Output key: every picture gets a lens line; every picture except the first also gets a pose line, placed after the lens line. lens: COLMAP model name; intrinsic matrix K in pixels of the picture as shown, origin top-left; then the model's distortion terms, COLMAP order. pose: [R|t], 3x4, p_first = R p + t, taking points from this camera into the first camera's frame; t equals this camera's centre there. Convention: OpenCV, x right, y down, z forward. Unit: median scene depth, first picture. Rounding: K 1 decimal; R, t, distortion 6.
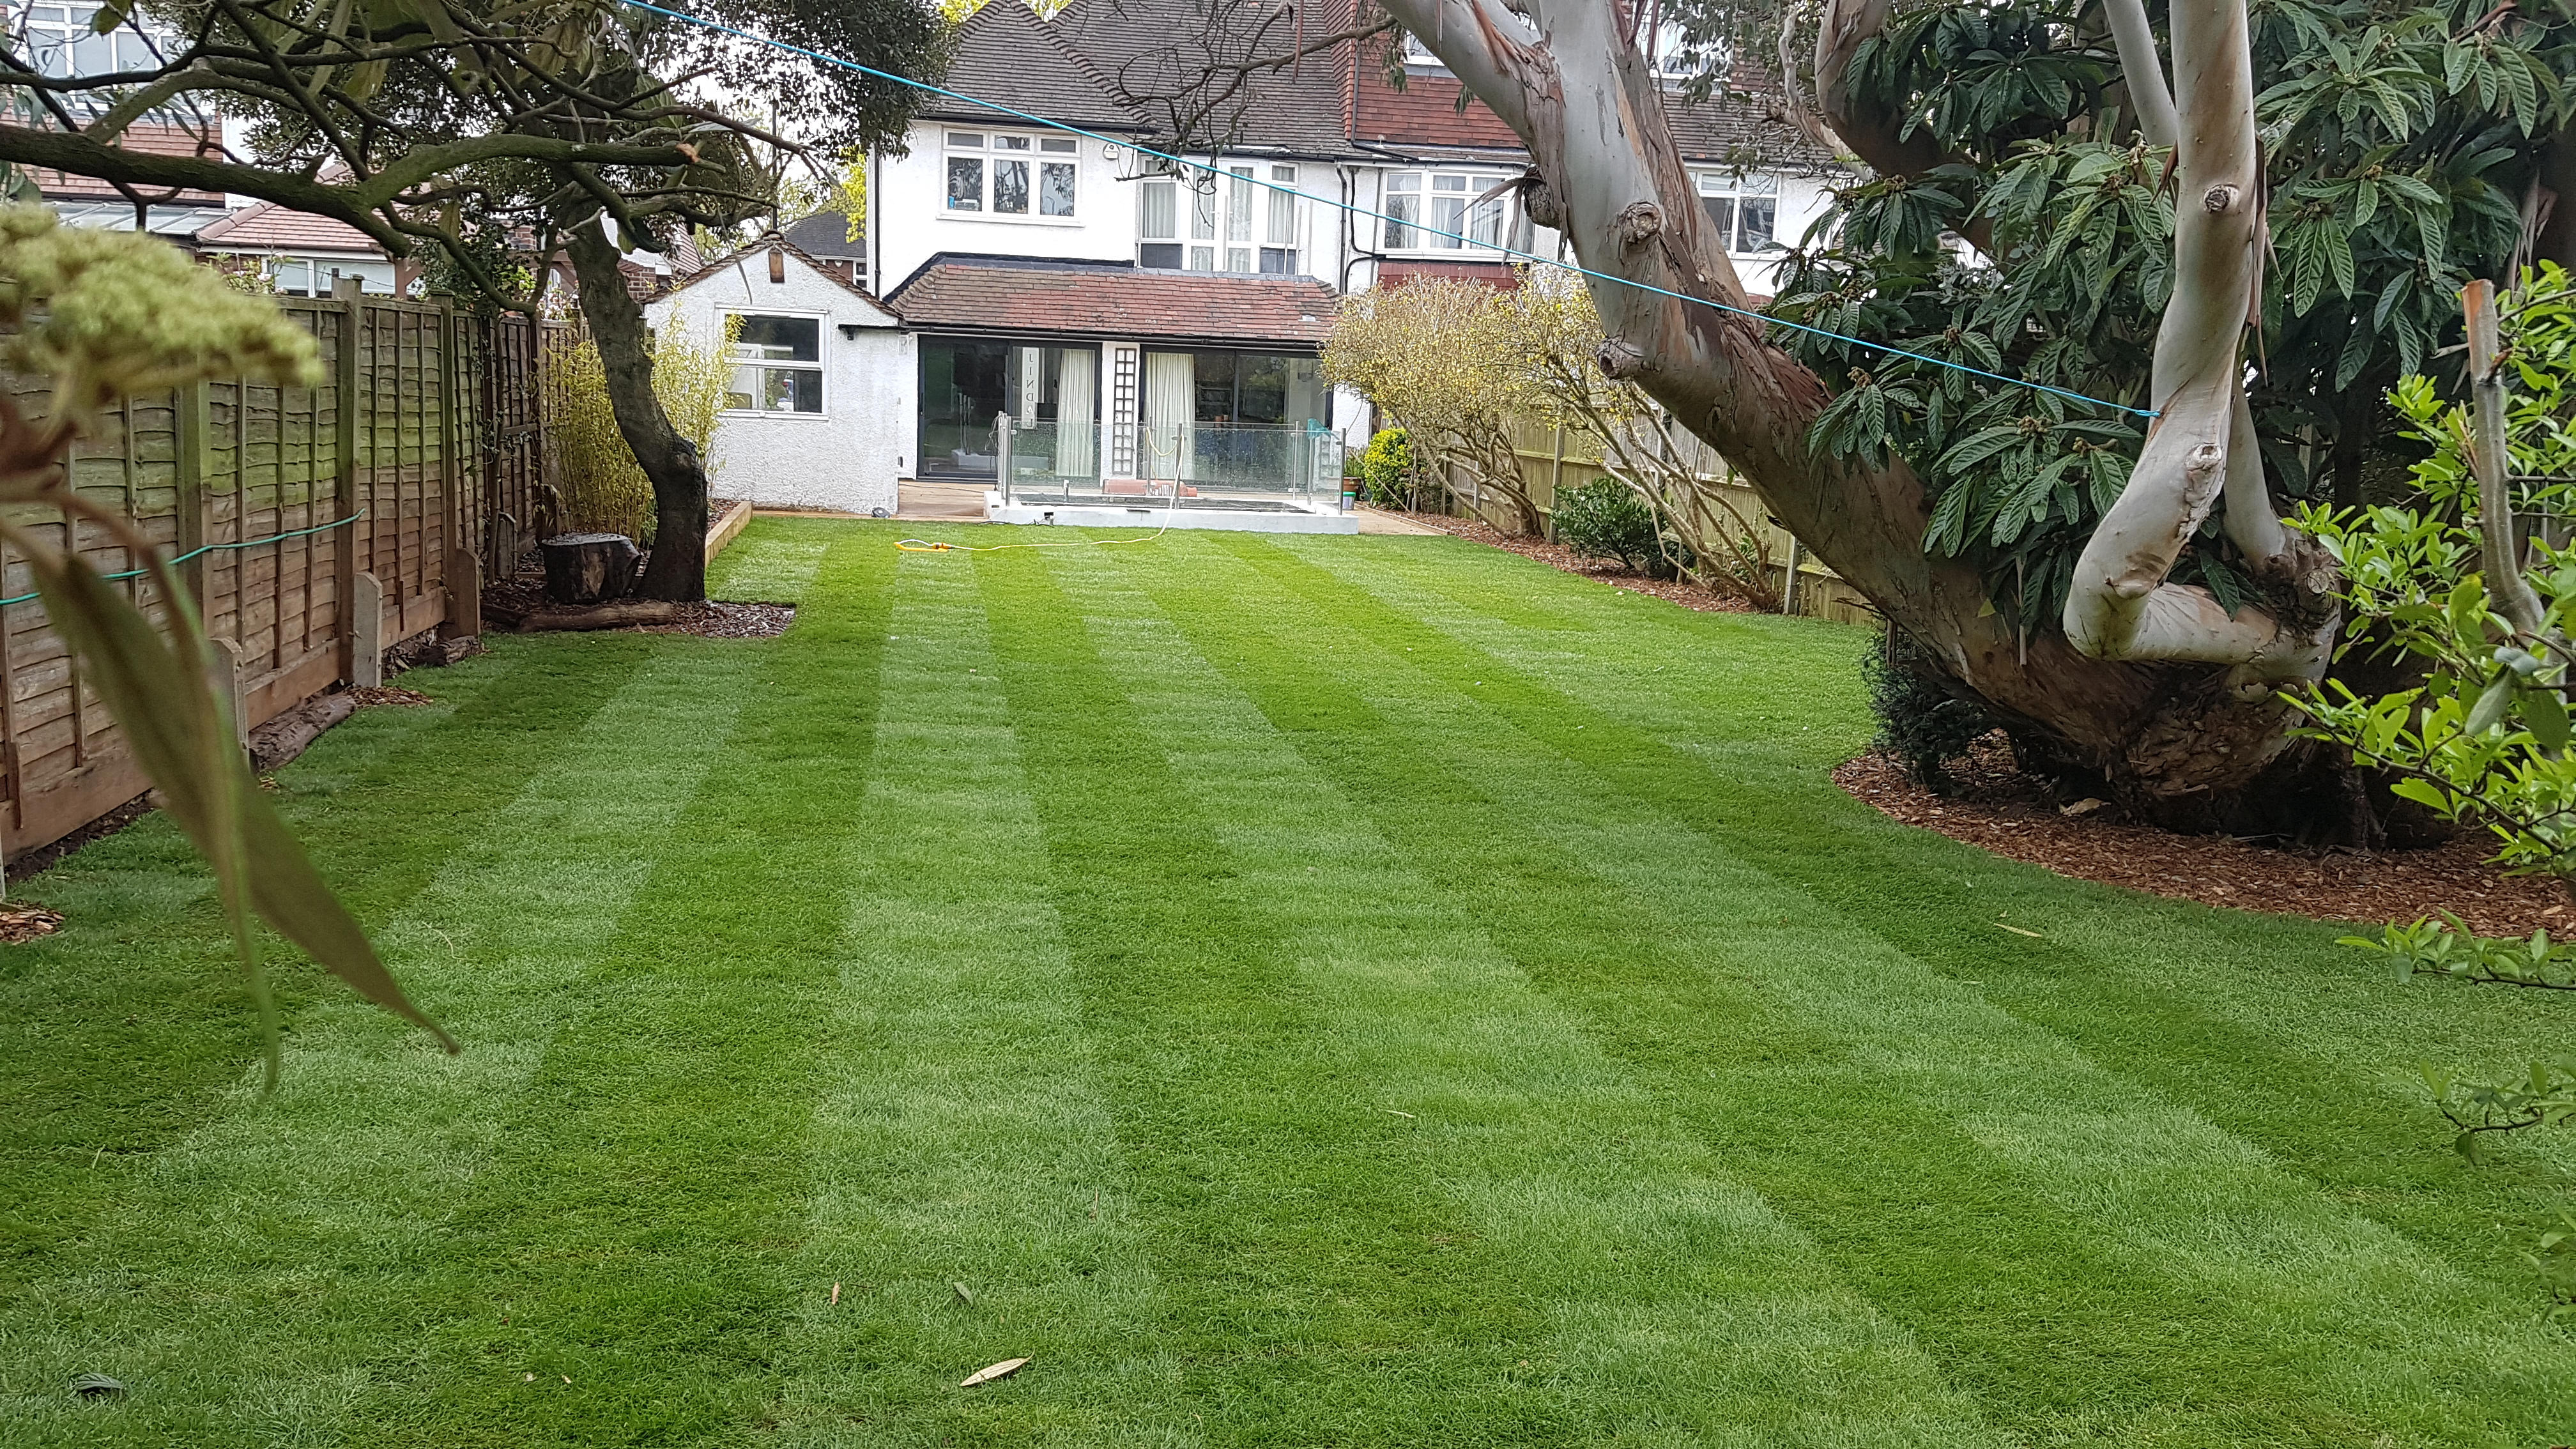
lens RADIAL K [[1977.1, 0, 1188.2], [0, 1977.1, 716.2], [0, 0, 1]] dist [0.056108, -0.001620]
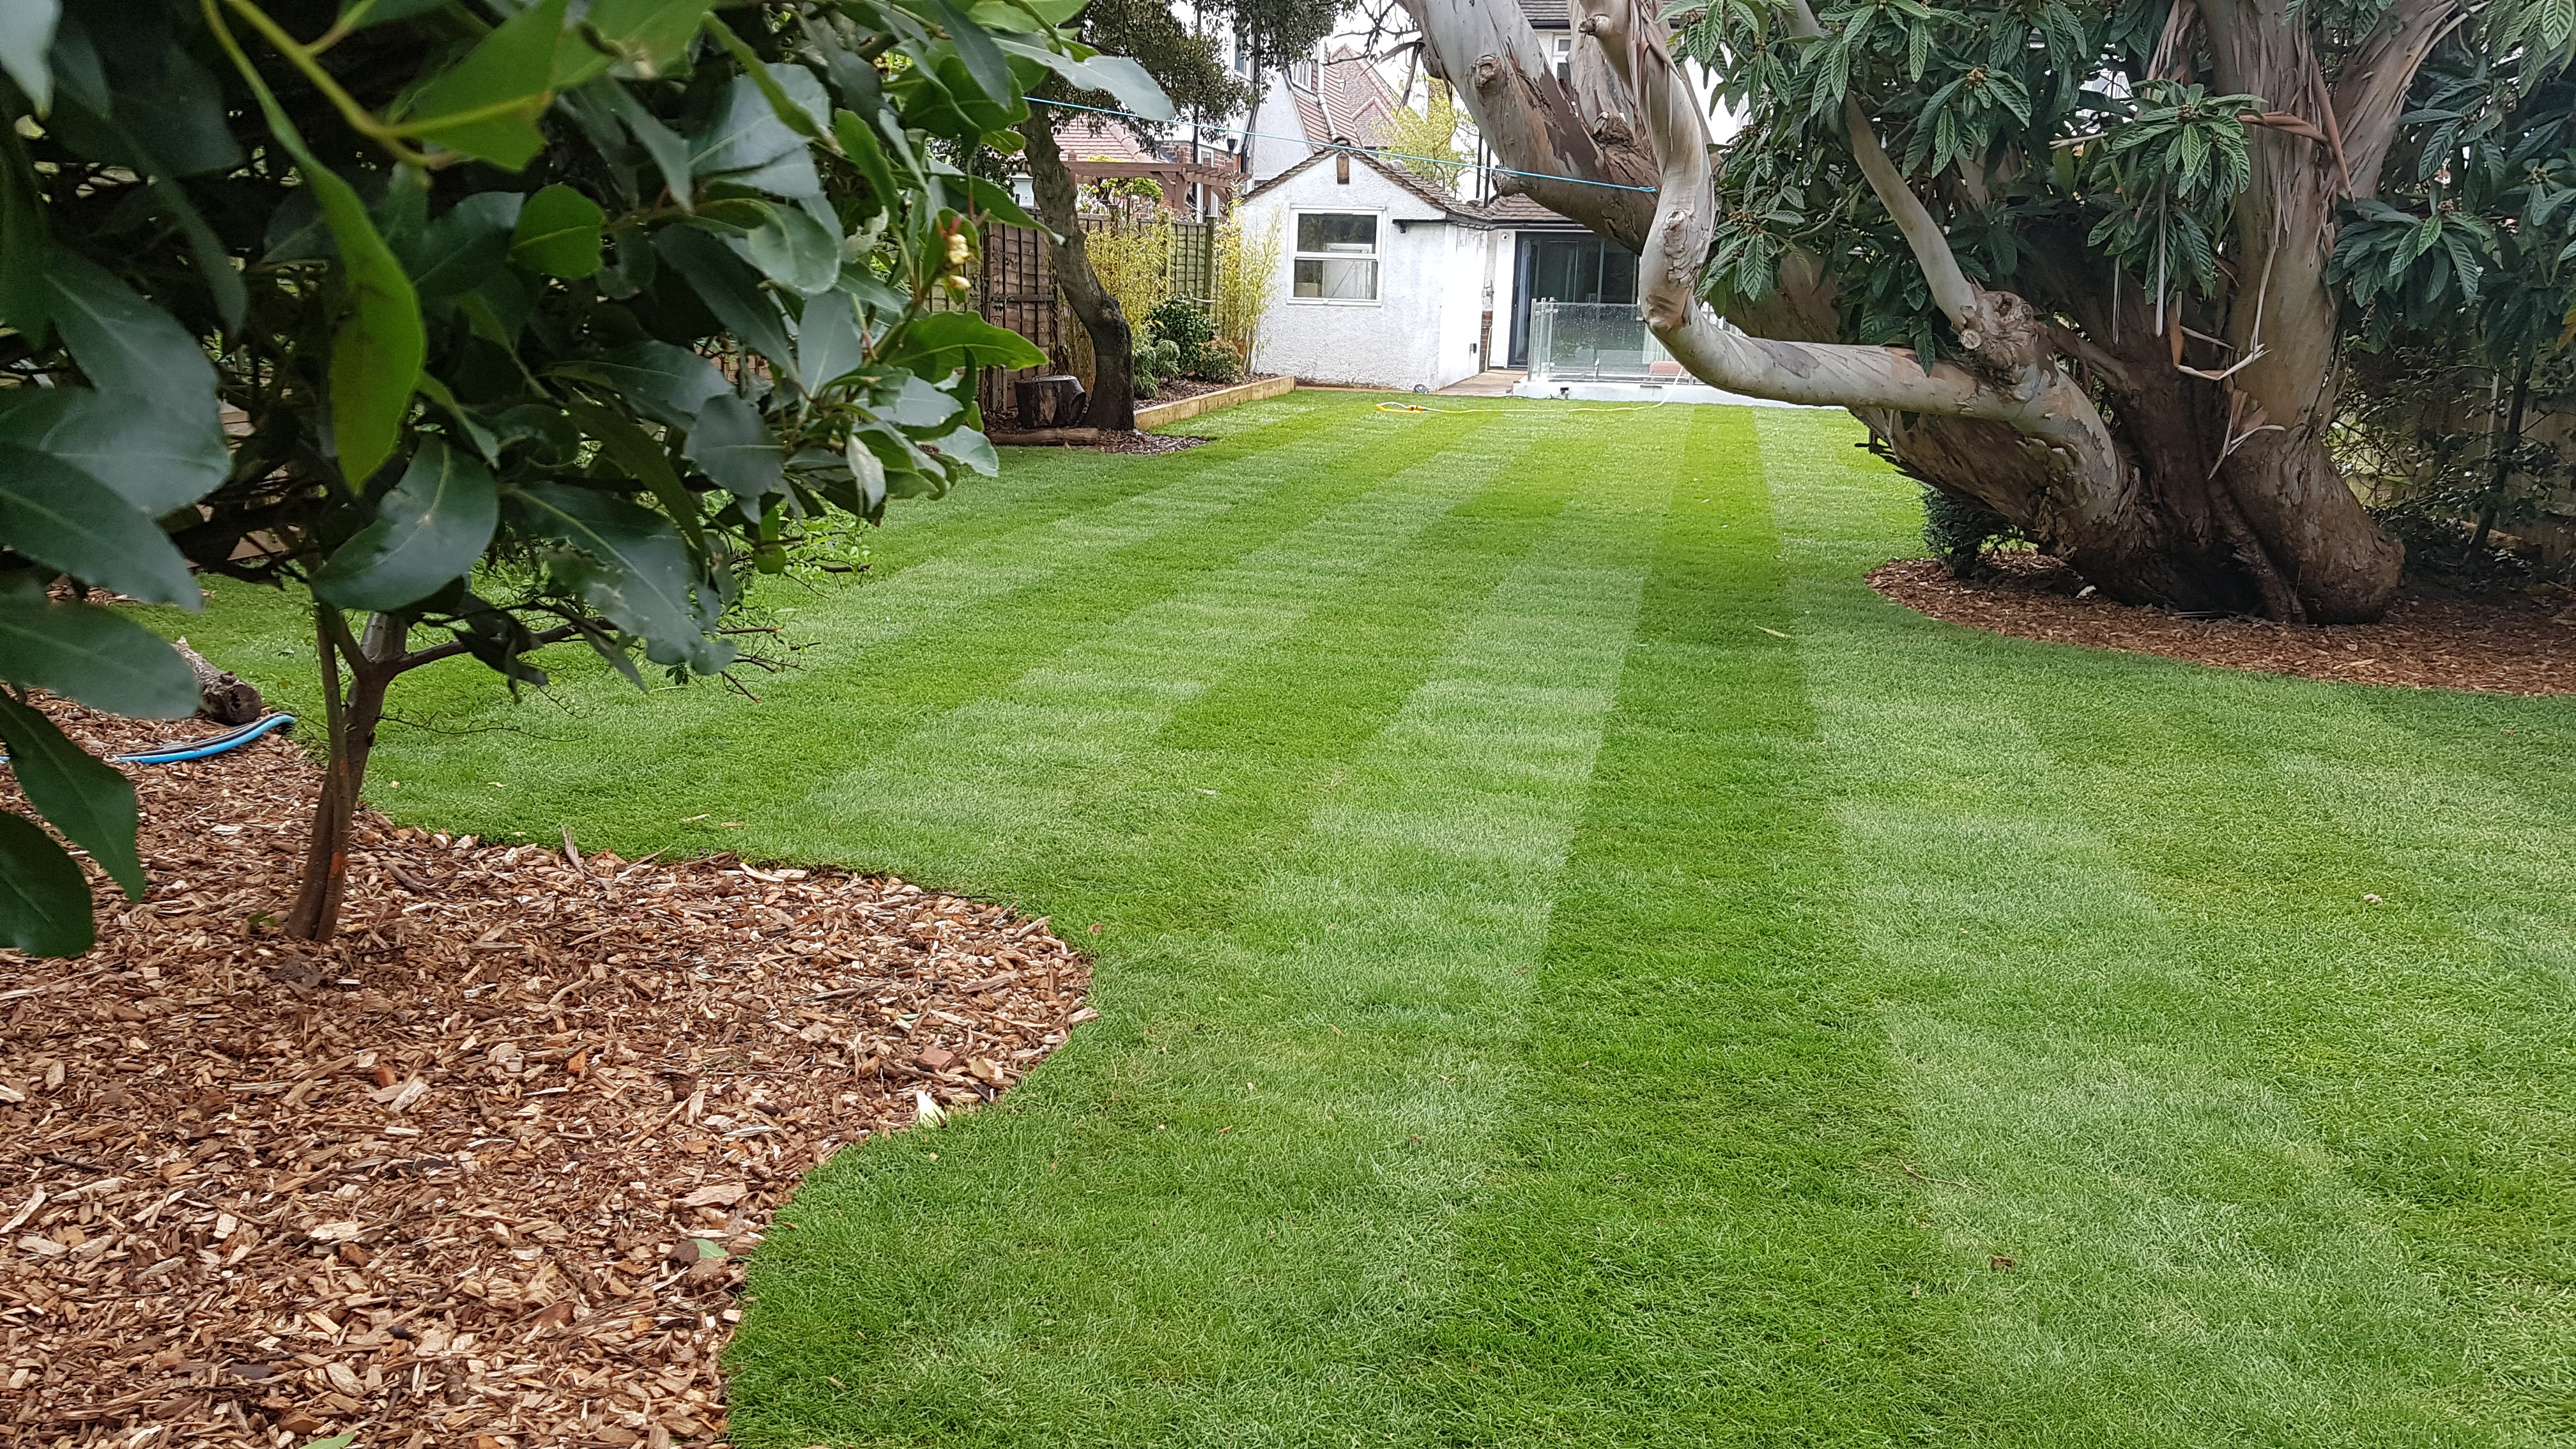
lens RADIAL K [[1977.1, 0, 1188.2], [0, 1977.1, 716.2], [0, 0, 1]] dist [0.056108, -0.001620]
pose [[0.919815, 0.070668, -0.385937, 0.196004], [-0.056817, 0.997269, 0.047193, 0.042234], [0.388218, -0.021481, 0.921317, -0.099729]]
